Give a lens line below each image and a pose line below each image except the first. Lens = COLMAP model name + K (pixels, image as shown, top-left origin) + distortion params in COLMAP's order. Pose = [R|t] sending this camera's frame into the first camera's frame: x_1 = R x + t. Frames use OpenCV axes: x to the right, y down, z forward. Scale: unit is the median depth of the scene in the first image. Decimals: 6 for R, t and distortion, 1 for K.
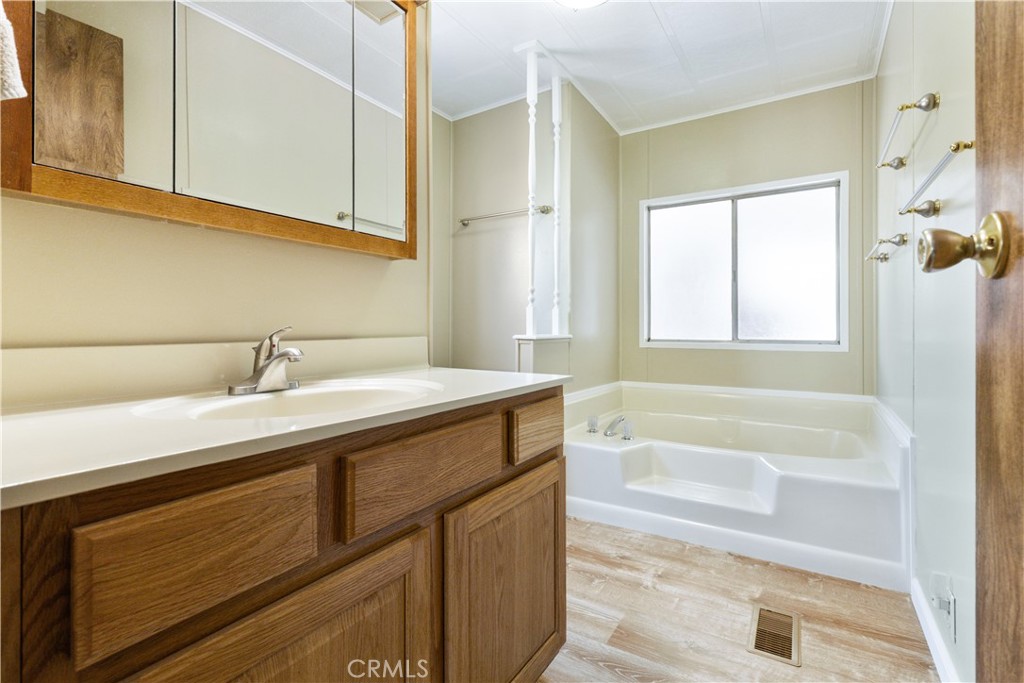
lens RADIAL K [[469.7, 0, 507.8], [0, 469.7, 328.0], [0, 0, 1]] dist [0.007029, -0.000868]
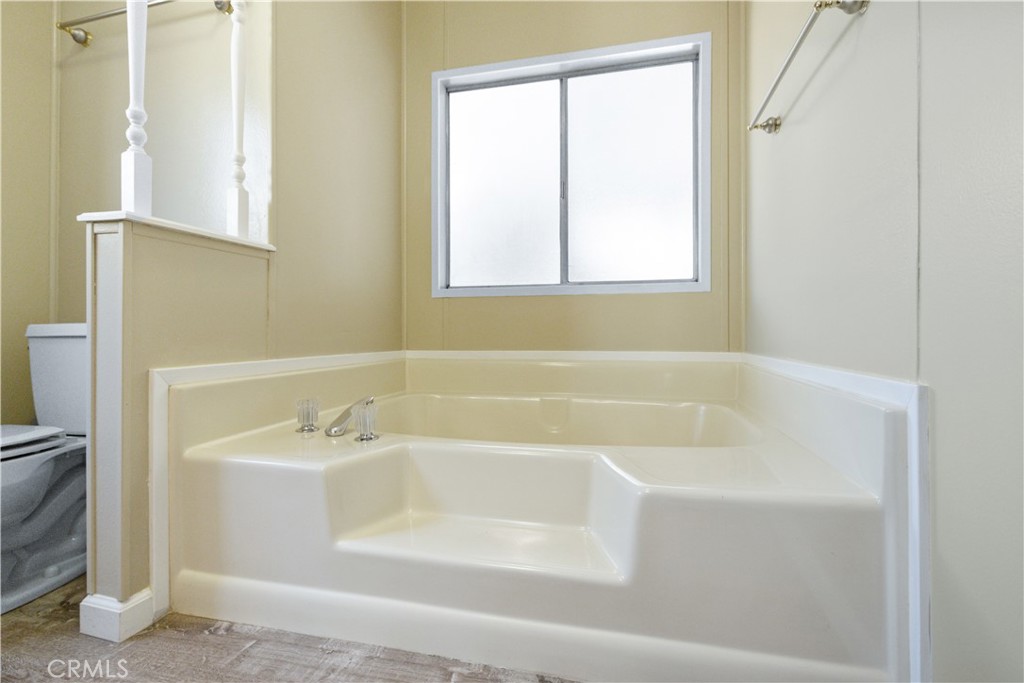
lens RADIAL K [[469.7, 0, 512.2], [0, 469.7, 332.0], [0, 0, 1]] dist [0.007029, -0.000868]
pose [[0.947950, -0.000271, 0.318418, 0.219885], [-0.000323, 0.999998, 0.001812, 0.108386], [-0.318418, -0.001821, 0.947949, 0.427909]]
